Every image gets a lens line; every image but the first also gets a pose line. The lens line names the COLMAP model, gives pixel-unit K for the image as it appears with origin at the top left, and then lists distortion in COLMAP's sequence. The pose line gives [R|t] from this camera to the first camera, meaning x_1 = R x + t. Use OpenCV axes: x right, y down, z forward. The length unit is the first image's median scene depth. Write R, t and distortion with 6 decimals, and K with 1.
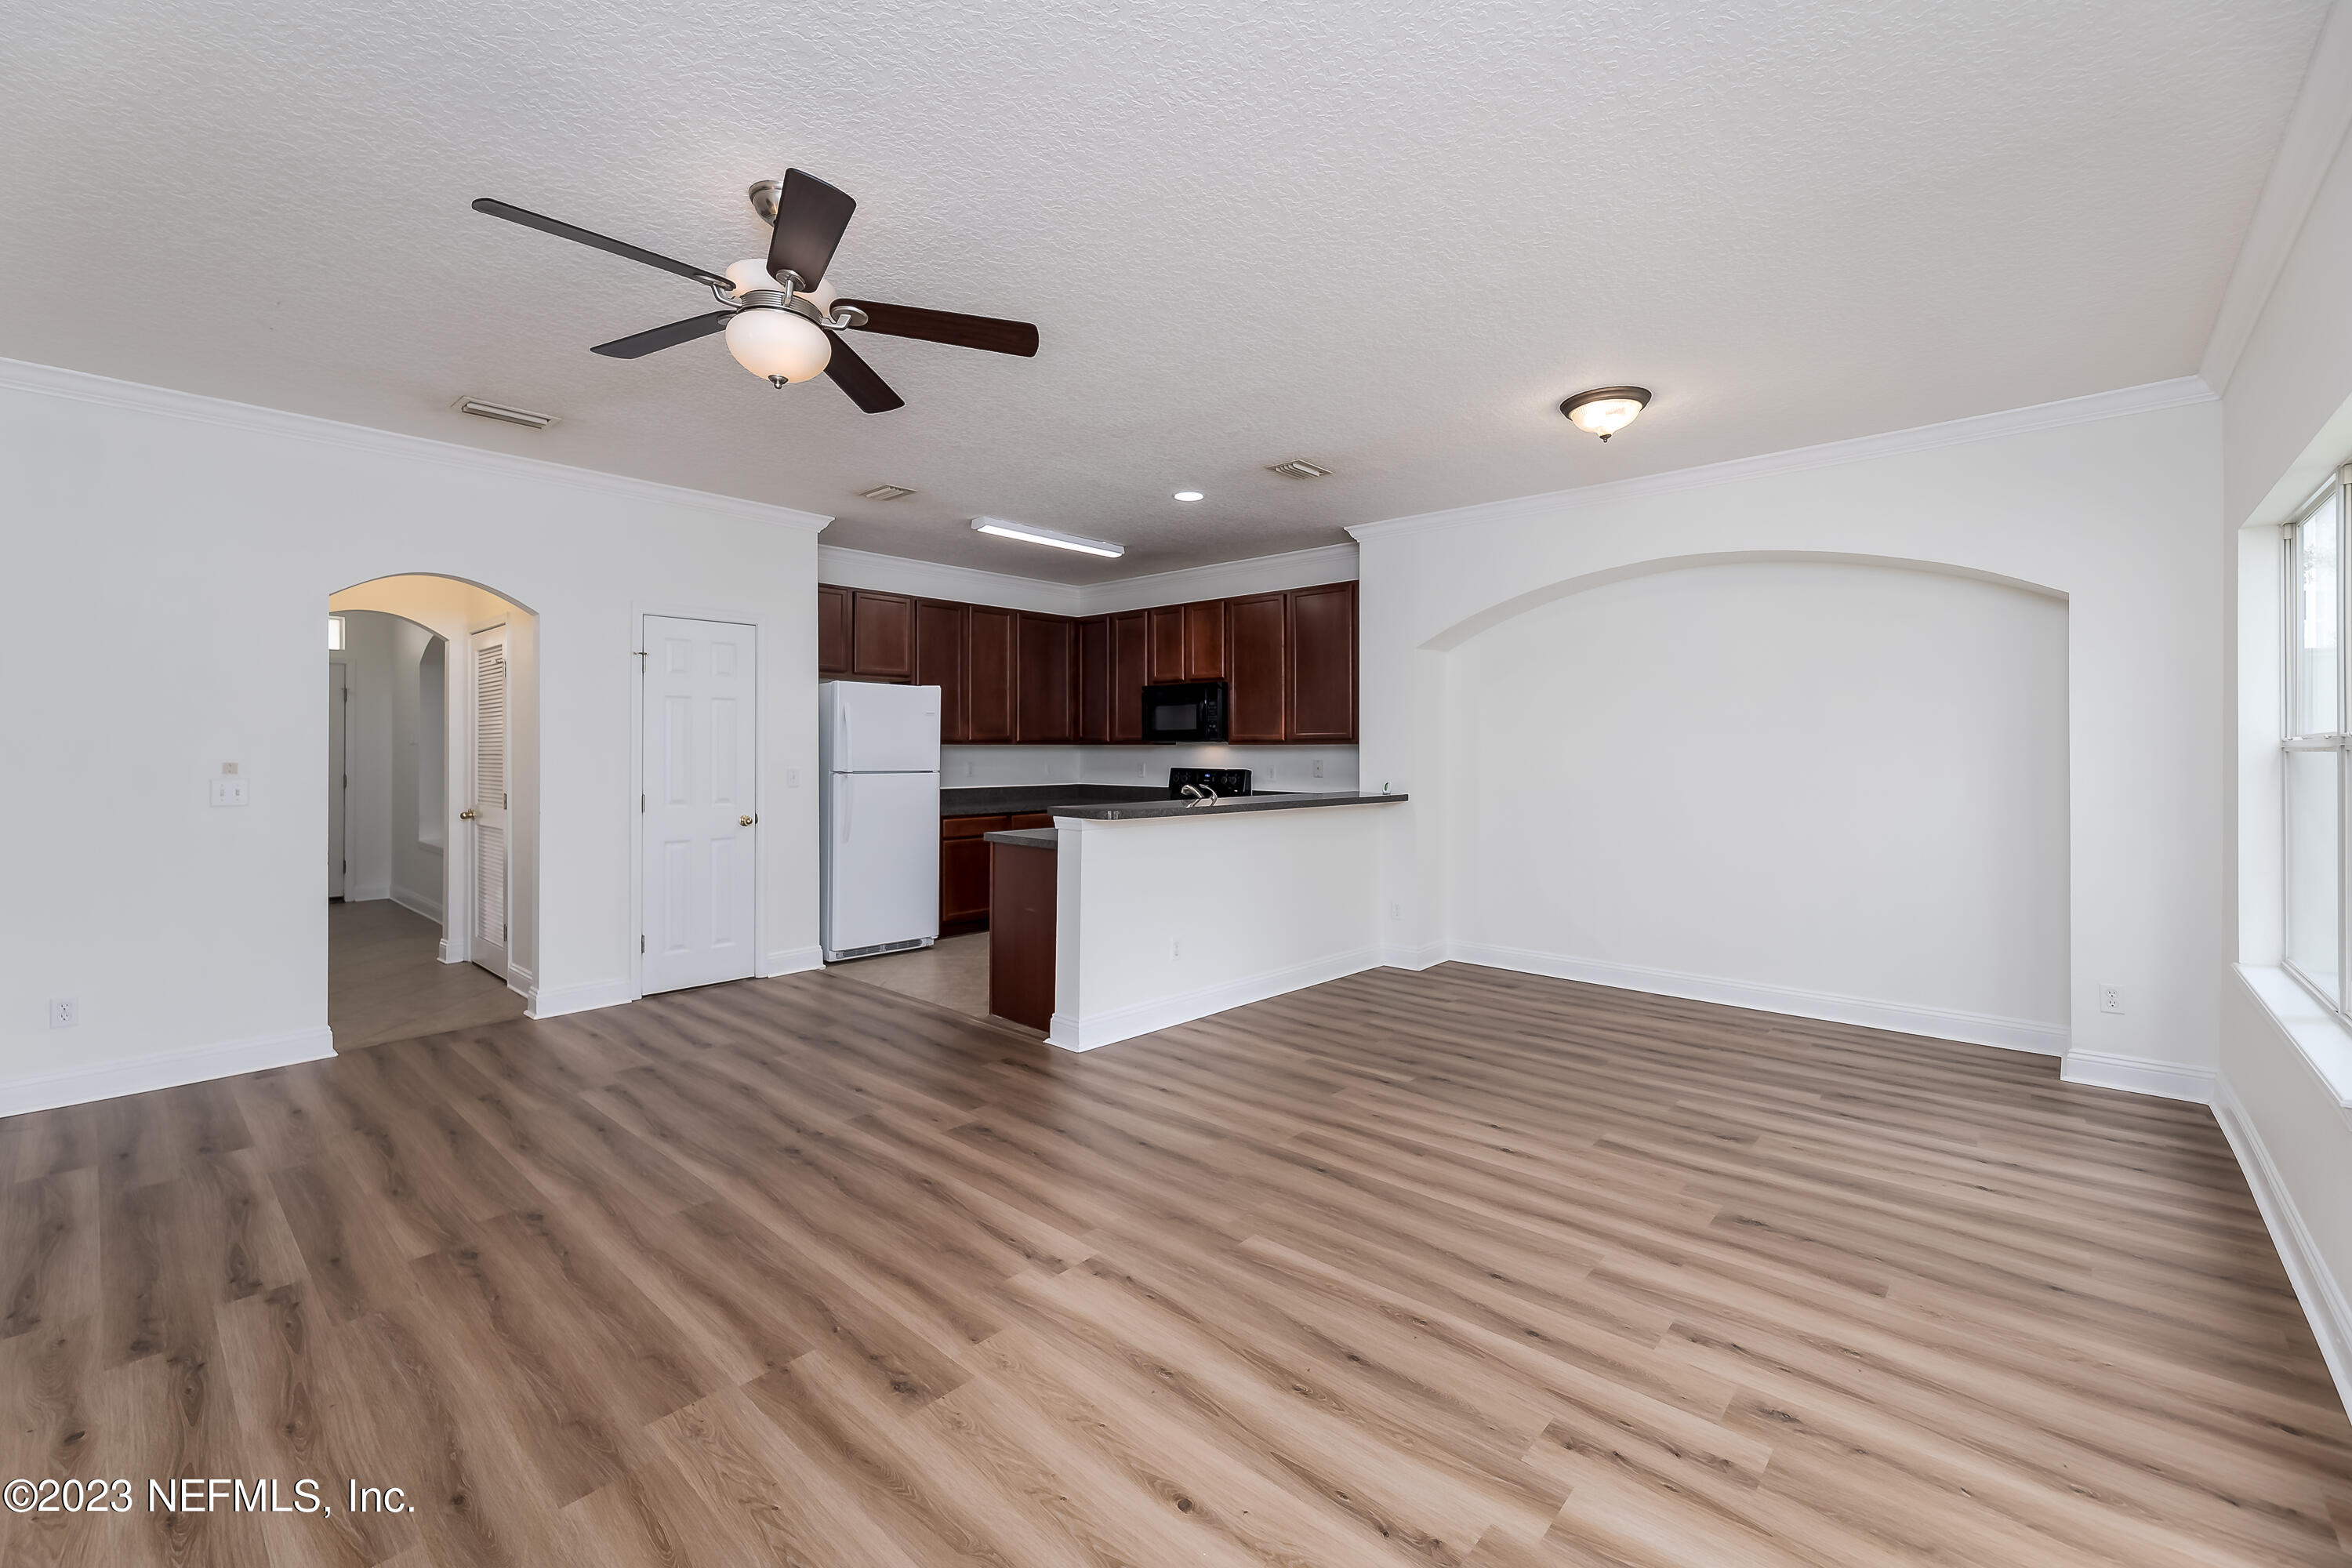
lens RADIAL K [[958.1, 0, 1158.8], [0, 958.1, 753.0], [0, 0, 1]] dist [0.001846, -0.001374]
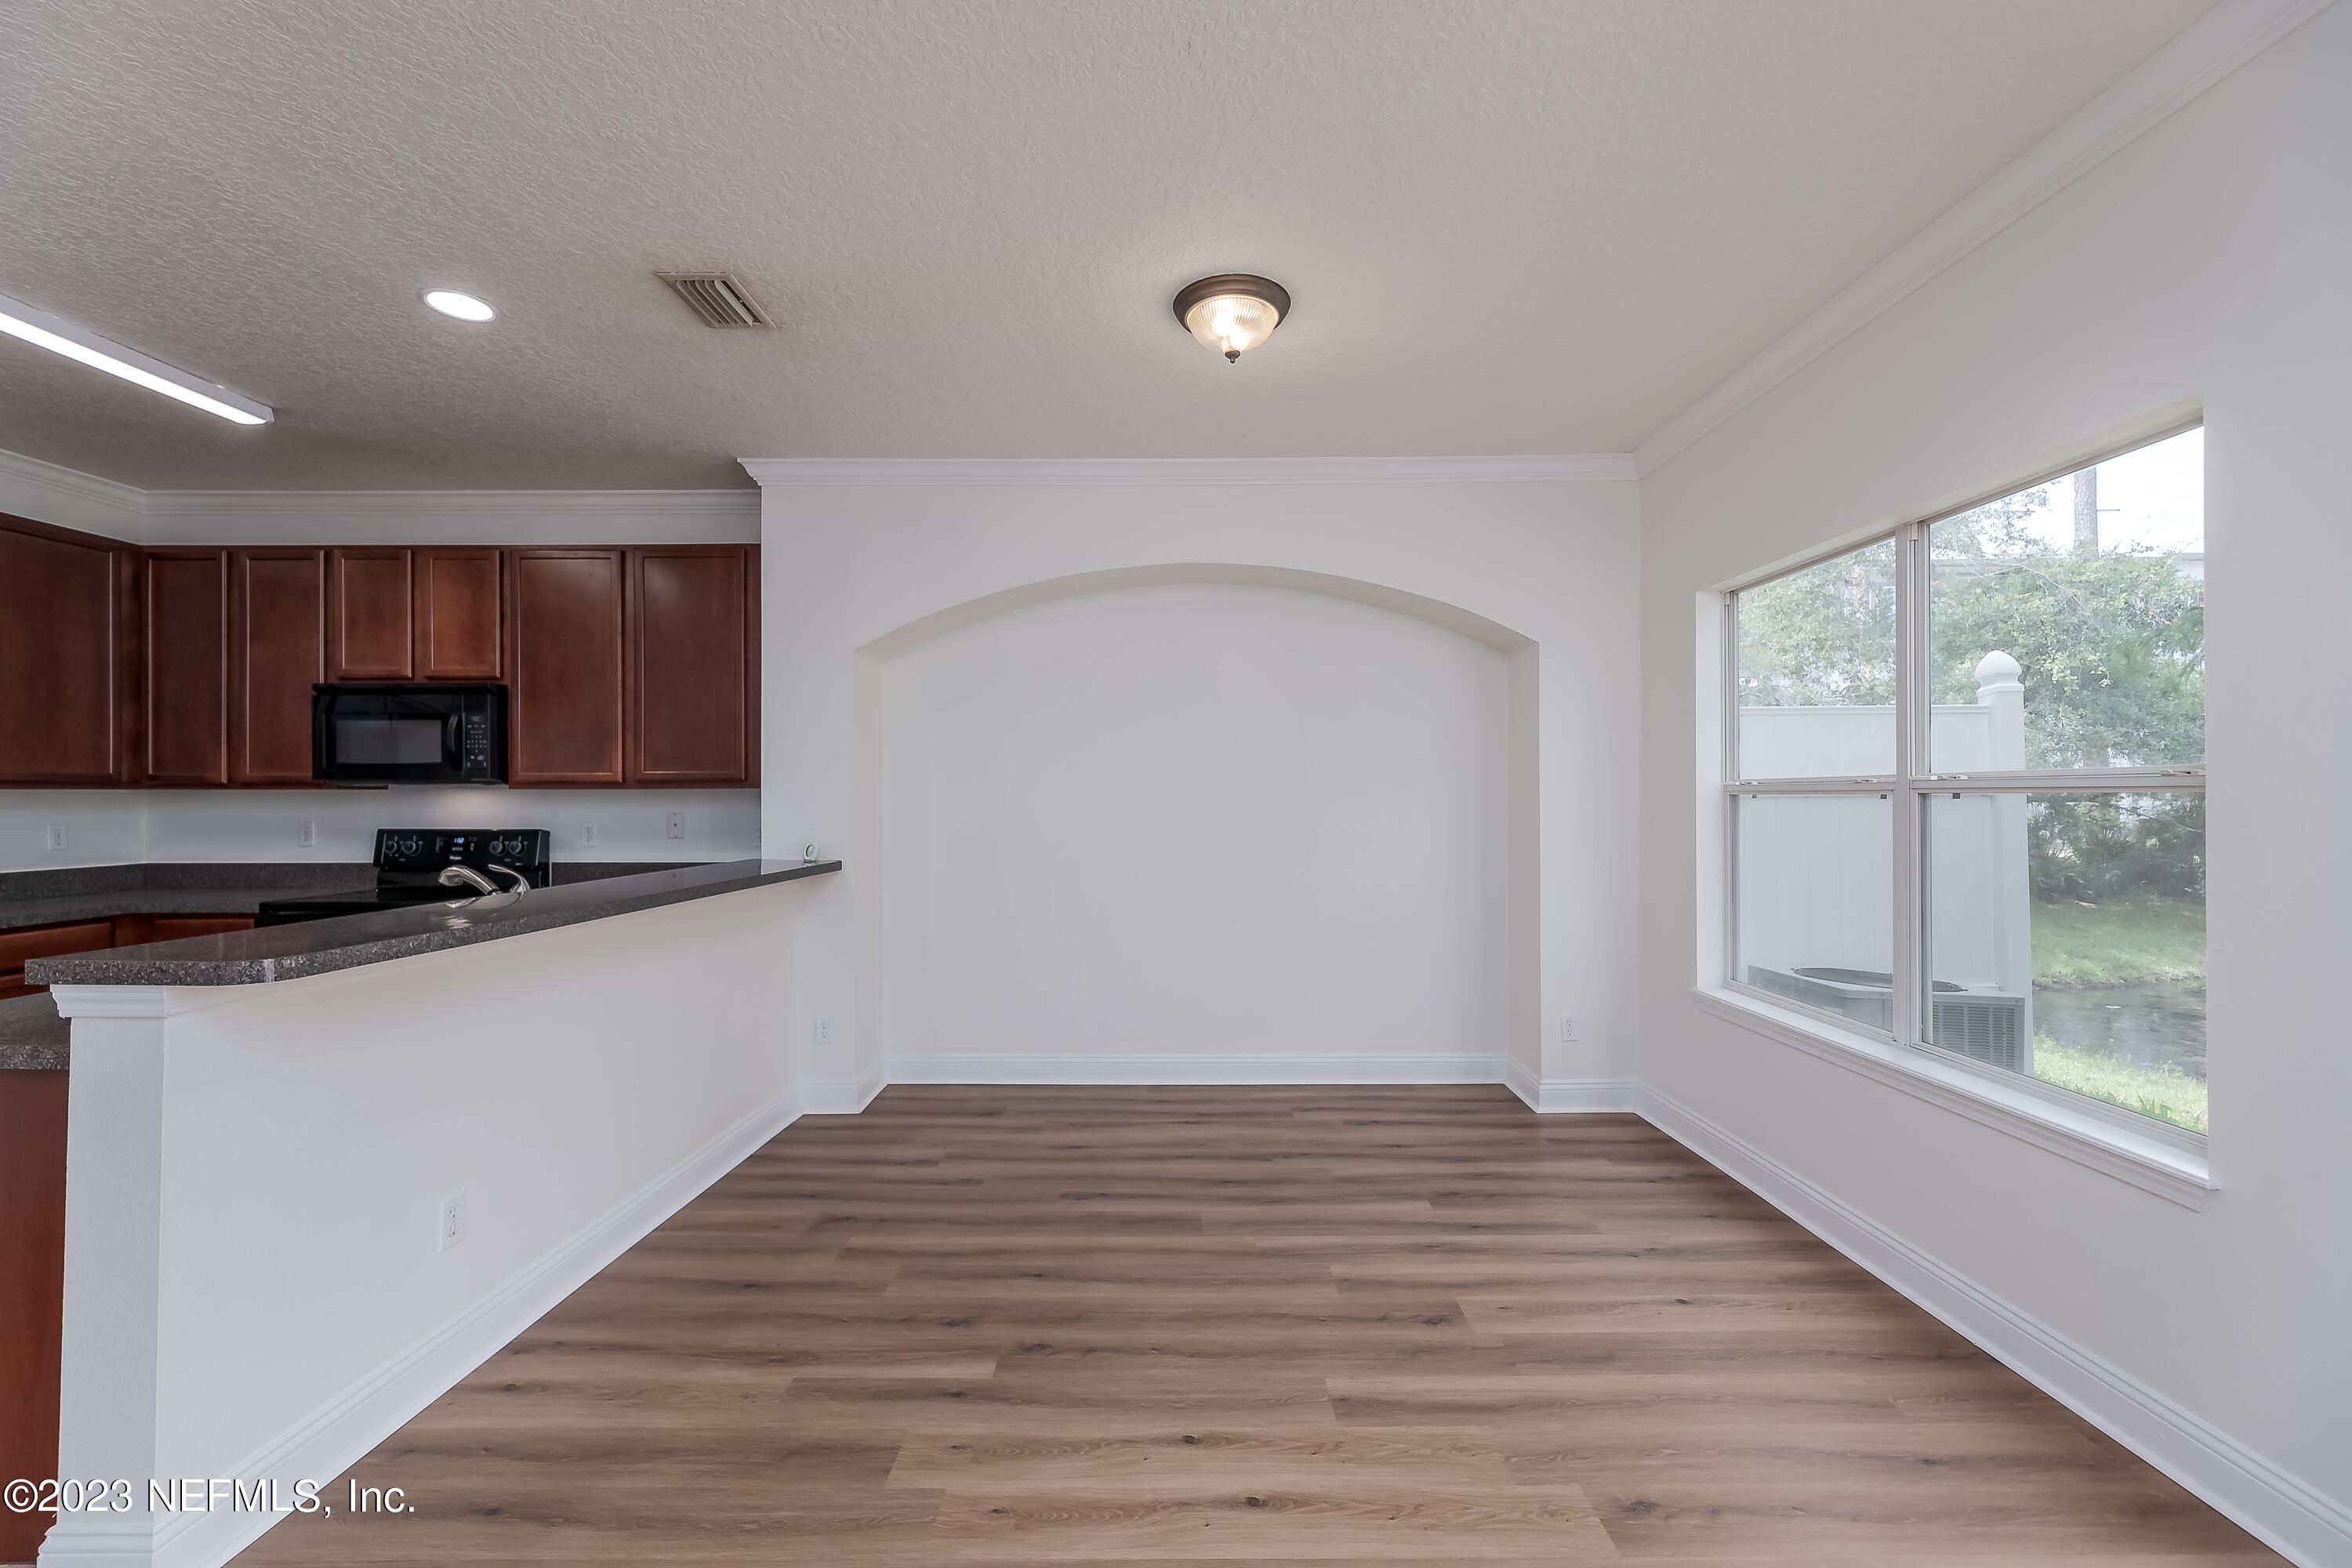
lens RADIAL K [[958.1, 0, 1175.3], [0, 958.1, 791.6], [0, 0, 1]] dist [0.001846, -0.001374]
pose [[0.738362, -0.001099, 0.674404, -0.039547], [0.005710, 0.999973, -0.004623, -0.003252], [-0.674381, 0.007265, 0.738348, 0.438778]]
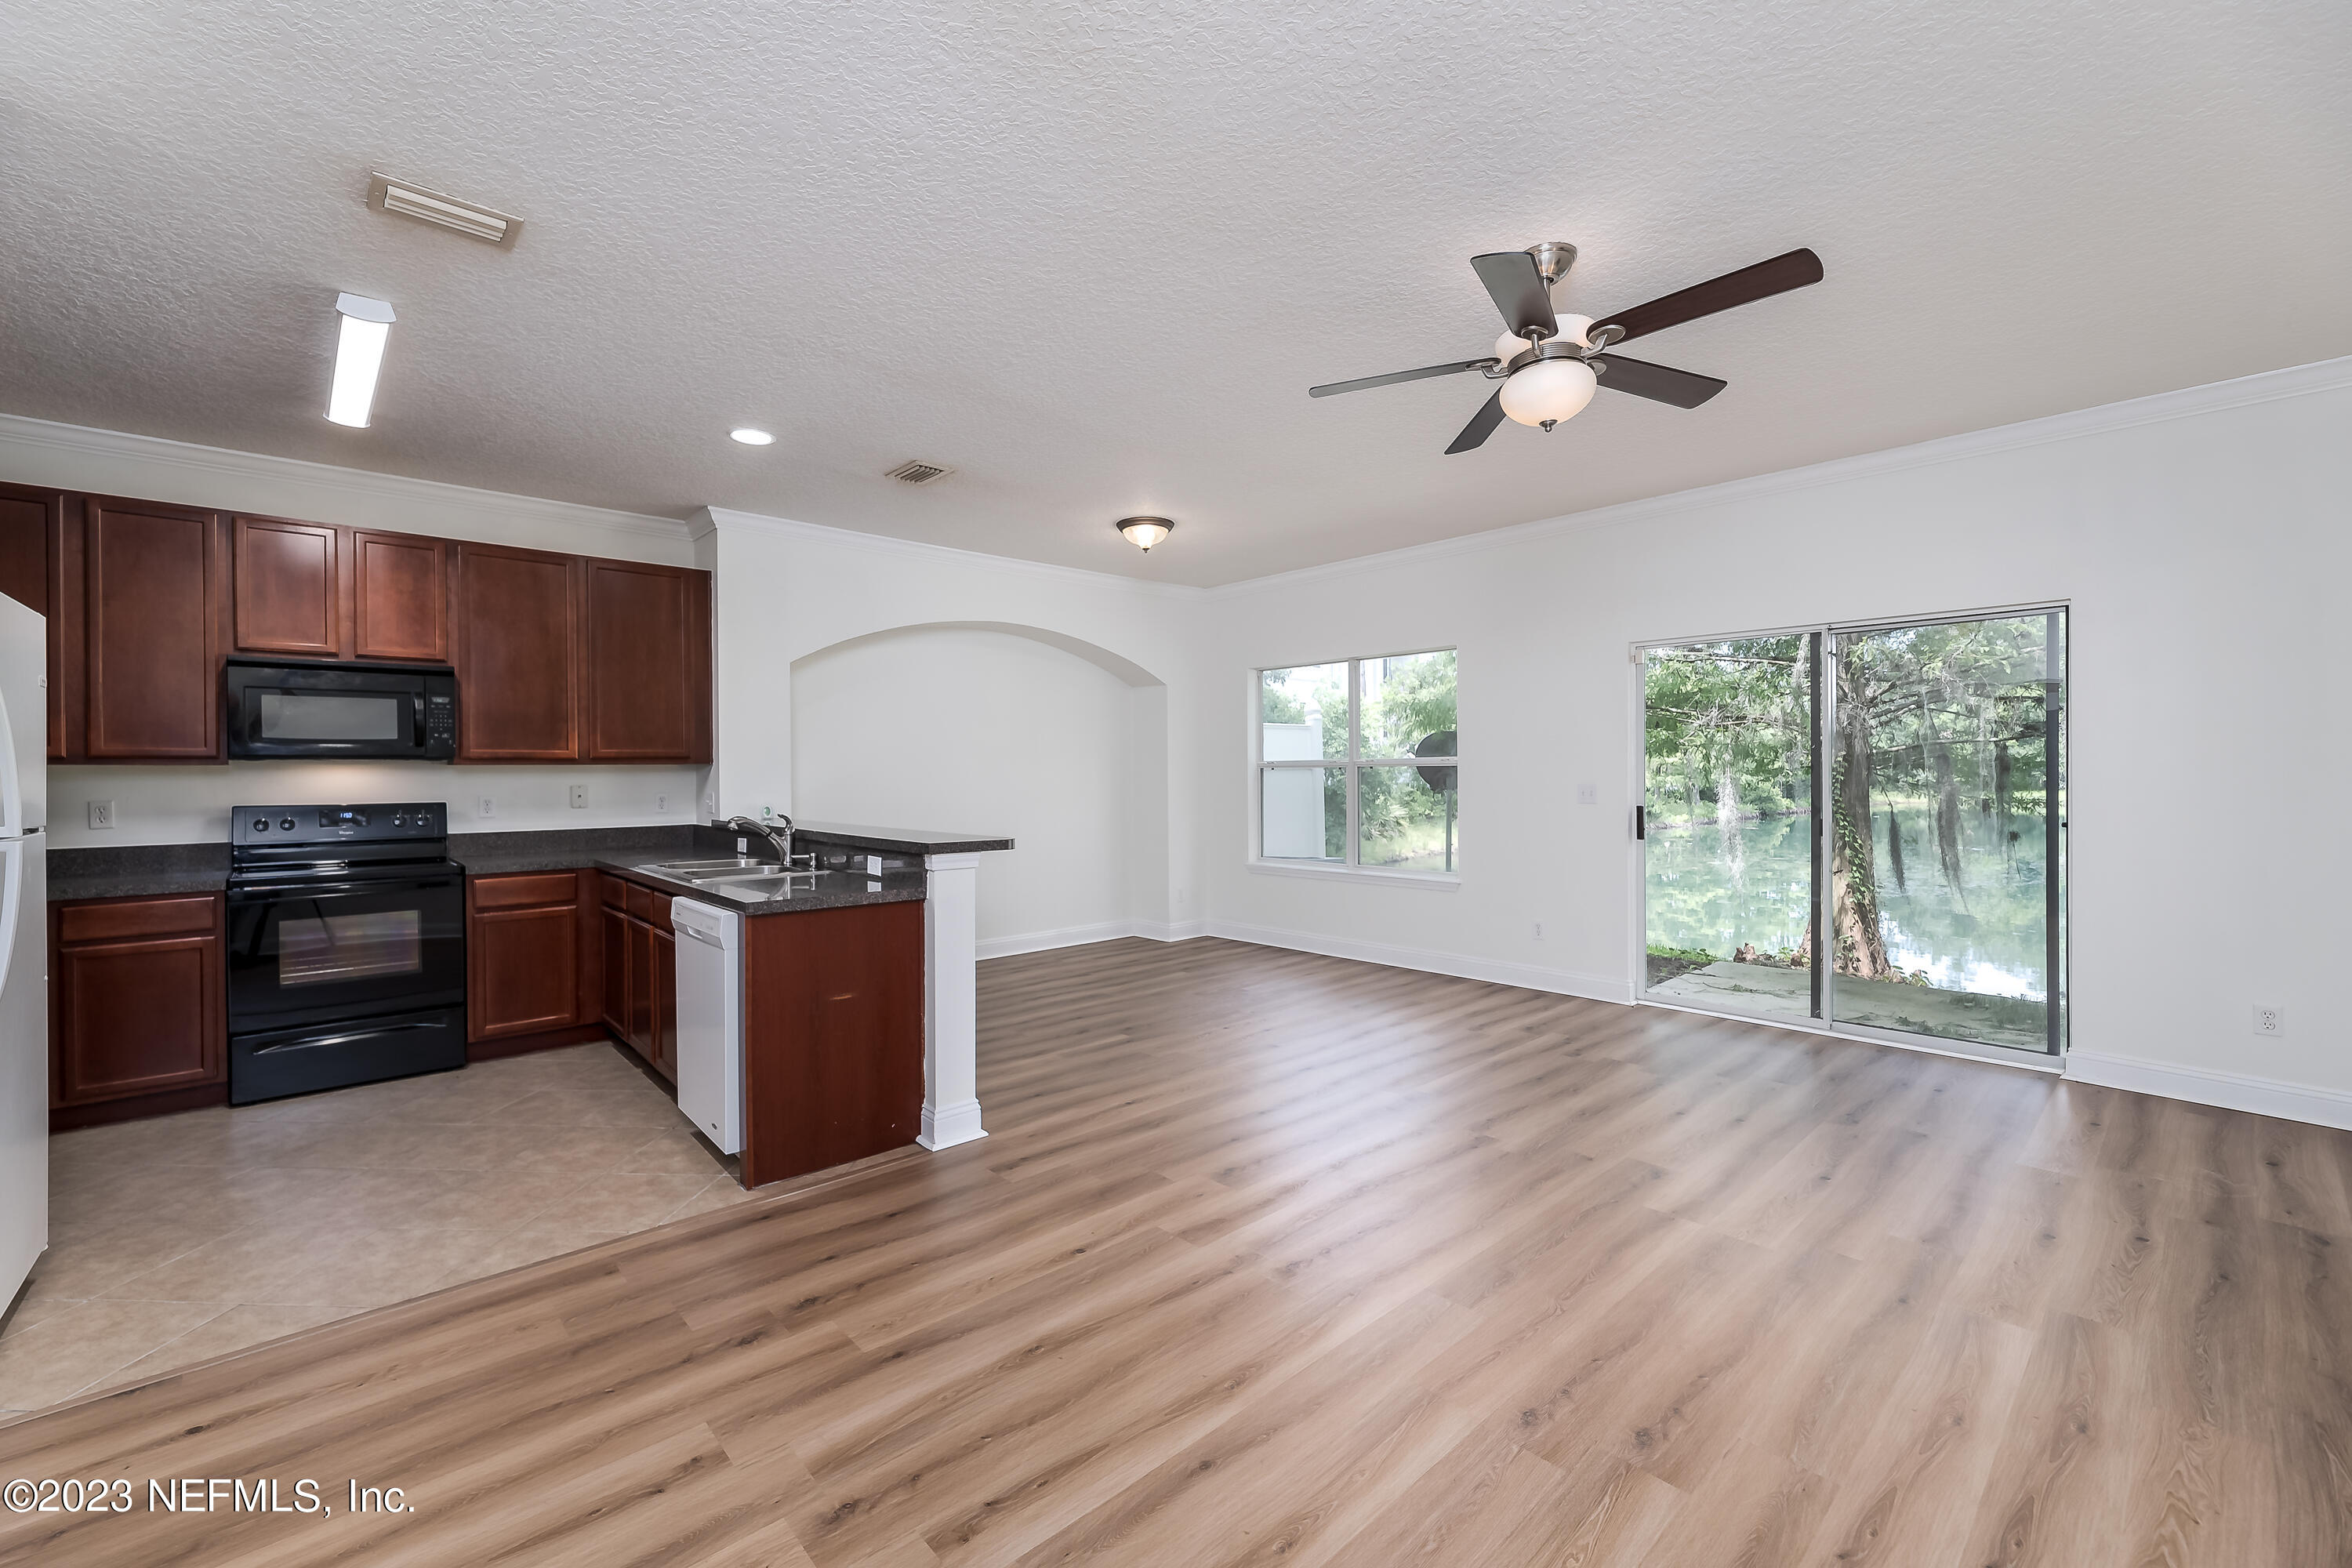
lens RADIAL K [[958.1, 0, 1149.4], [0, 958.1, 780.9], [0, 0, 1]] dist [0.001846, -0.001374]
pose [[0.114621, -0.015038, 0.993295, -0.847321], [0.009550, 0.999856, 0.014036, -0.003921], [-0.993363, 0.007877, 0.114748, 0.729848]]
